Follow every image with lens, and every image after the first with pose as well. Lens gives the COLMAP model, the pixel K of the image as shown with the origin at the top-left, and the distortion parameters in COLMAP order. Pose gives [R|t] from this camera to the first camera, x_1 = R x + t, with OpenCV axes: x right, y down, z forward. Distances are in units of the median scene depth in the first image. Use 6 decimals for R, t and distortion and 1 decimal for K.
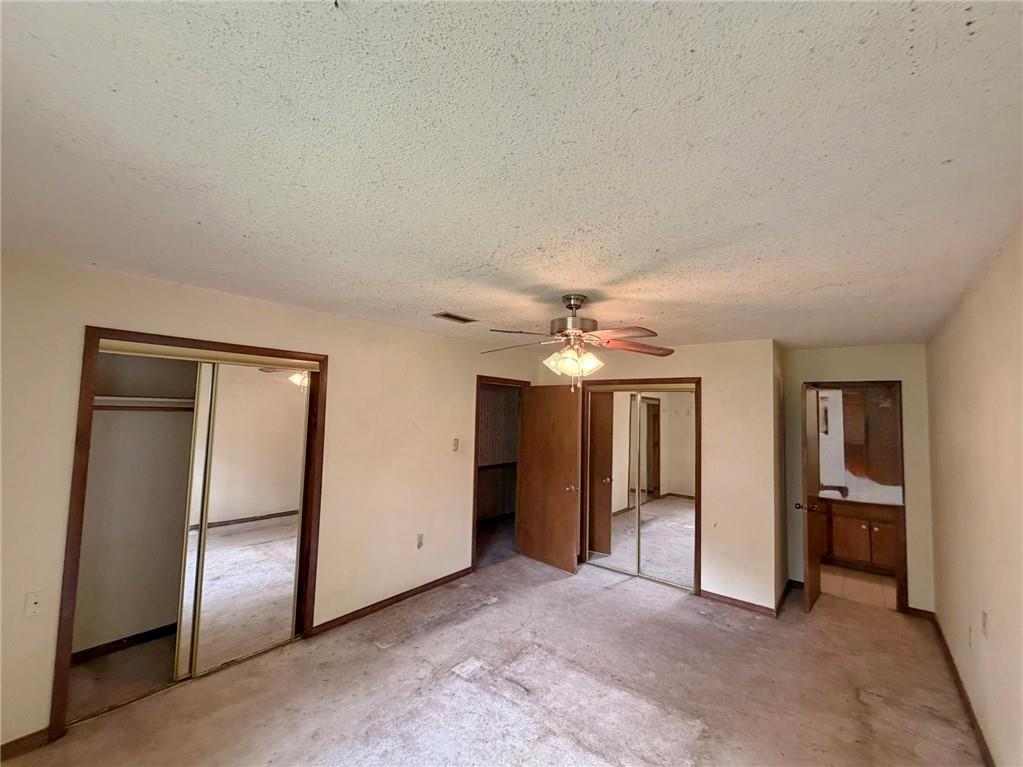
lens RADIAL K [[410.1, 0, 511.5], [0, 410.1, 383.5], [0, 0, 1]] dist [0.000393, 0.000063]
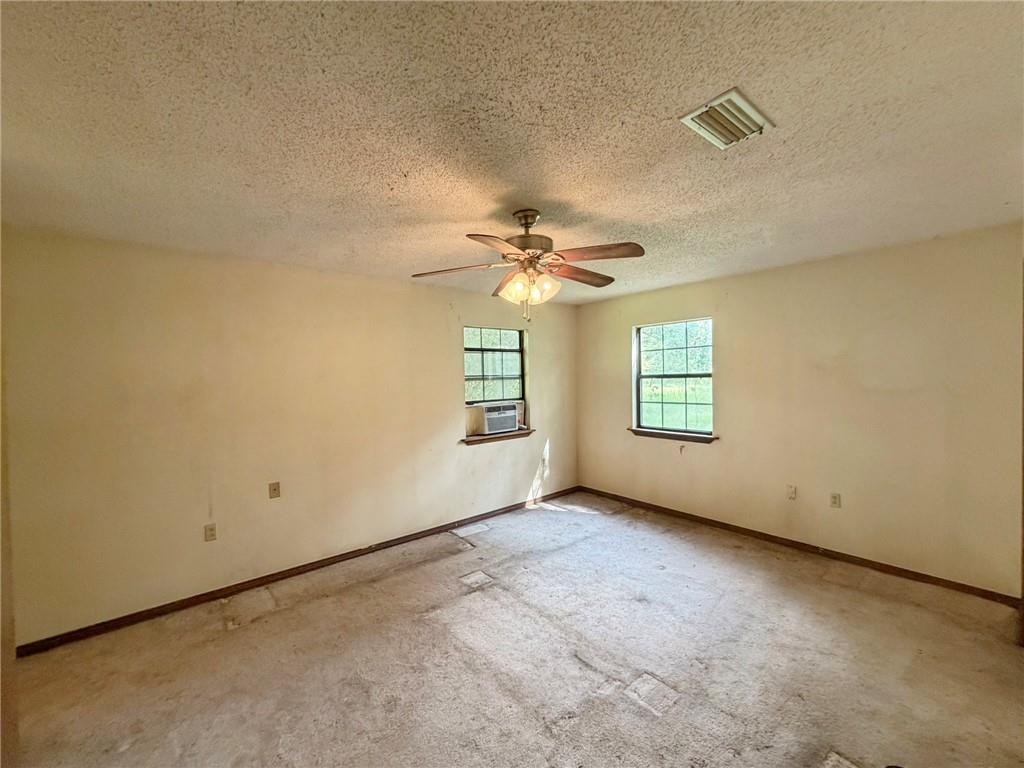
lens RADIAL K [[410.5, 0, 512.0], [0, 410.5, 384.0], [0, 0, 1]] dist [0.000393, 0.000063]
pose [[-0.982129, -0.008709, 0.188008, 0.015423], [-0.017306, 0.998876, -0.044131, 0.205731], [-0.187413, -0.046596, -0.981175, 1.924445]]
